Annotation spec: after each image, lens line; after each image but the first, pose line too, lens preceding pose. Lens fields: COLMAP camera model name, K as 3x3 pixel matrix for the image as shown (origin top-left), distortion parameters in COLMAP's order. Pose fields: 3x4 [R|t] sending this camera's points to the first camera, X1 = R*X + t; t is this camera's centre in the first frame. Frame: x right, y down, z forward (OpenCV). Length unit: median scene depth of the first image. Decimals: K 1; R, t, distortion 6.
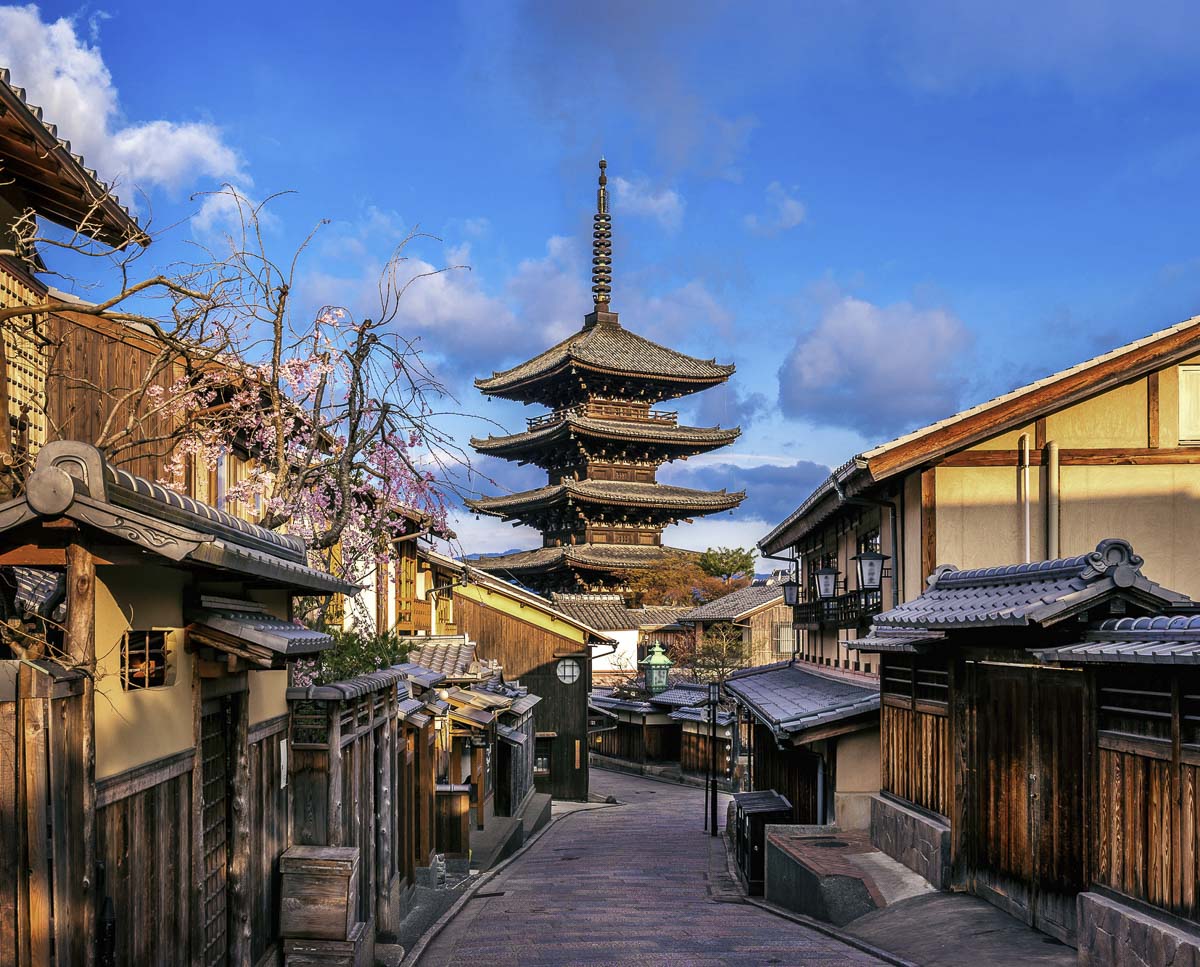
lens RADIAL K [[1509.3, 0, 599.7], [0, 1509.3, 483.5], [0, 0, 1]] dist [0.020664, 0.000000]
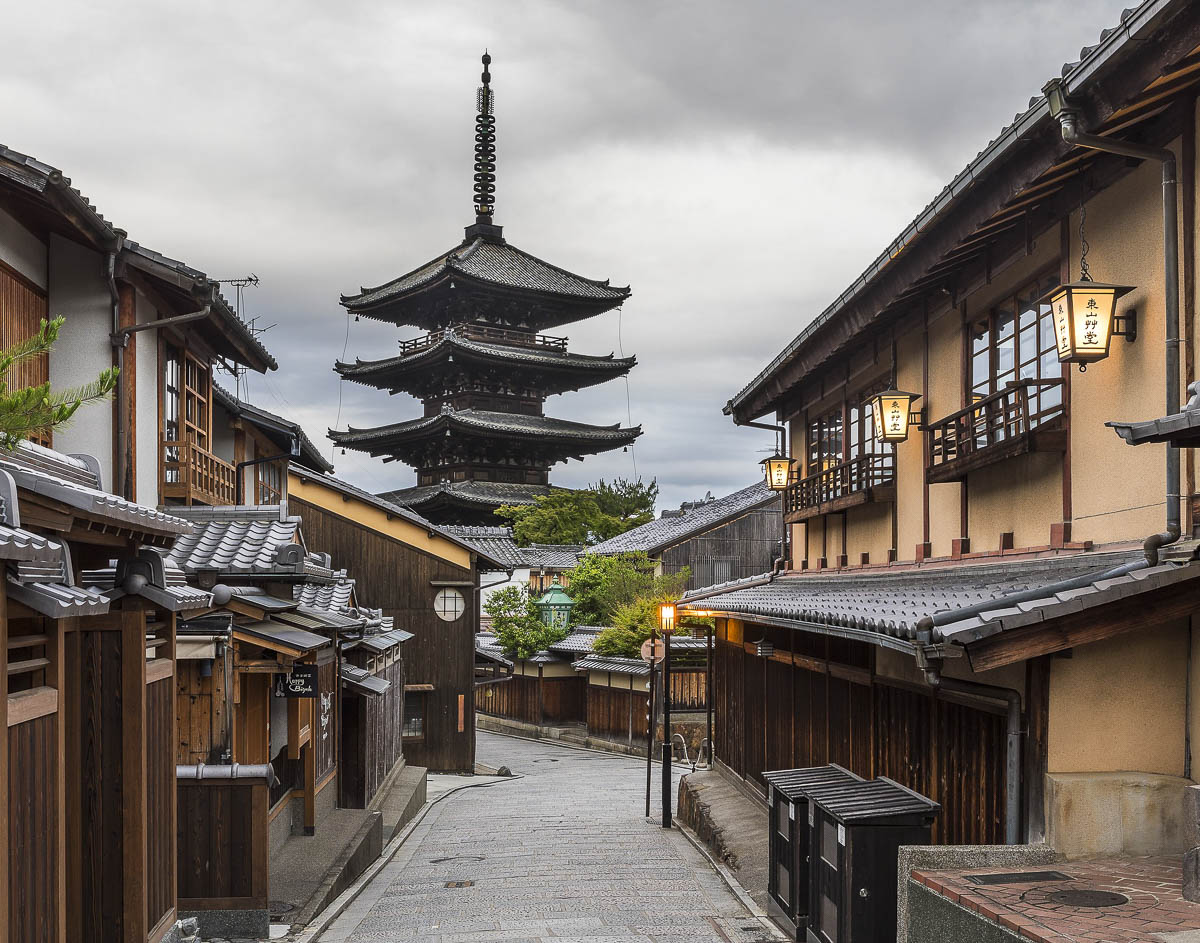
lens RADIAL K [[1388.3, 0, 600.4], [0, 1388.3, 471.8], [0, 0, 1]] dist [0.005904, 0.000000]
pose [[0.995676, 0.004342, 0.092792, -0.010126], [-0.004523, 0.999988, 0.001742, 0.055257], [-0.092784, -0.002154, 0.995684, 0.291687]]
